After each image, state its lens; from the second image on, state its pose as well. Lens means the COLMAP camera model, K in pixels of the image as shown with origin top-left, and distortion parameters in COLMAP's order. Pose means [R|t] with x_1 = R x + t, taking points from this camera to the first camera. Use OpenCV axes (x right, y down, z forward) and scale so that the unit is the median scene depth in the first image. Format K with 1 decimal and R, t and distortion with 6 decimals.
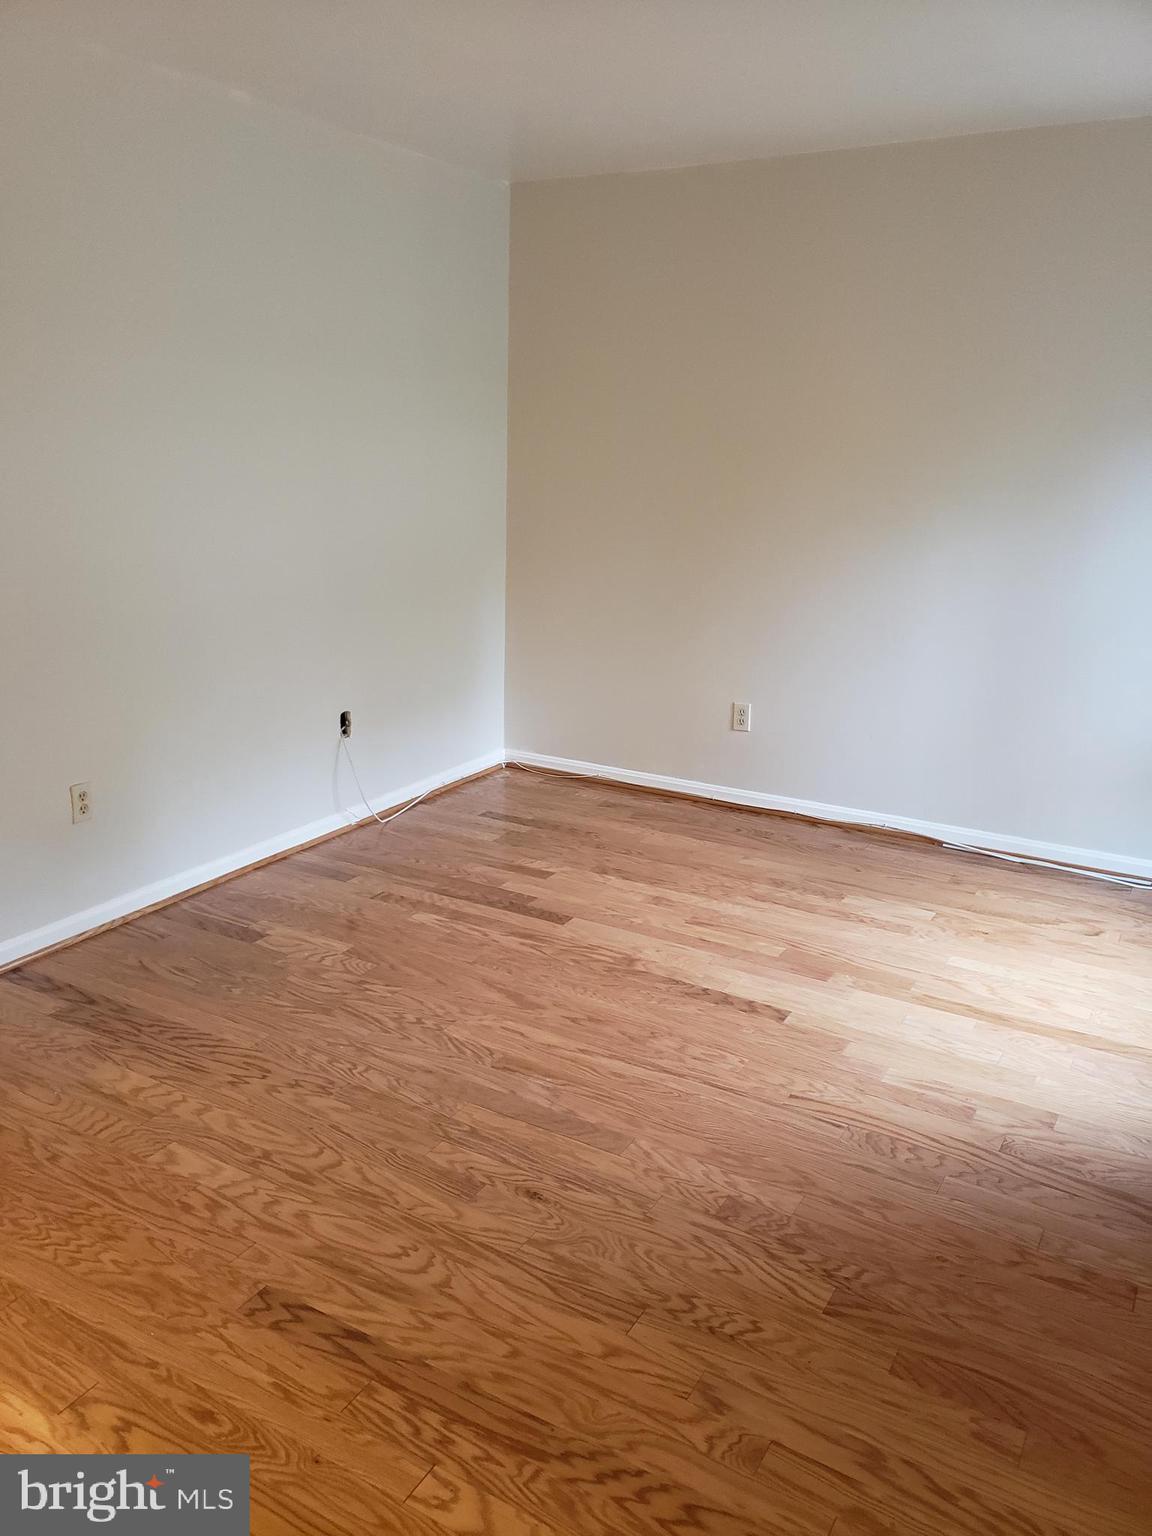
lens RADIAL K [[1200.6, 0, 562.4], [0, 1200.6, 776.3], [0, 0, 1]] dist [0.019406, 0.024107]
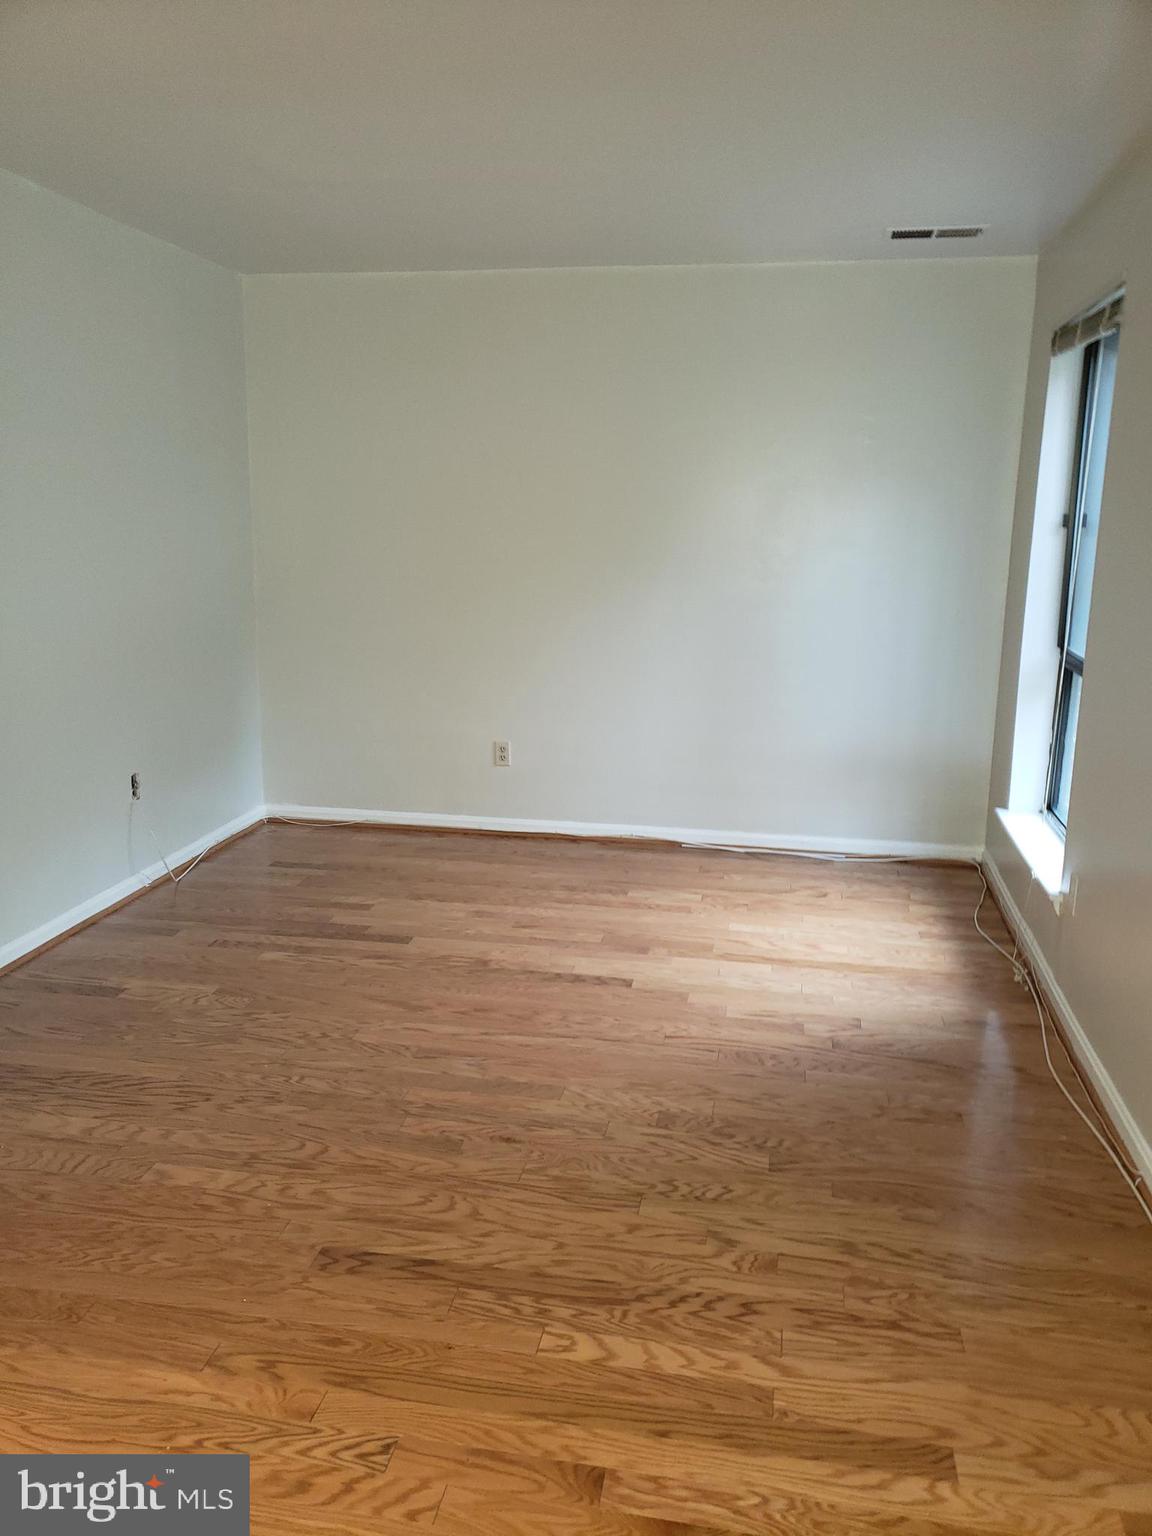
lens RADIAL K [[1200.6, 0, 570.4], [0, 1200.6, 782.3], [0, 0, 1]] dist [0.019406, 0.024107]
pose [[0.938268, -0.083230, 0.335747, -0.316551], [0.101614, 0.994116, -0.037530, 0.050366], [-0.330647, 0.069329, 0.941204, -0.136928]]
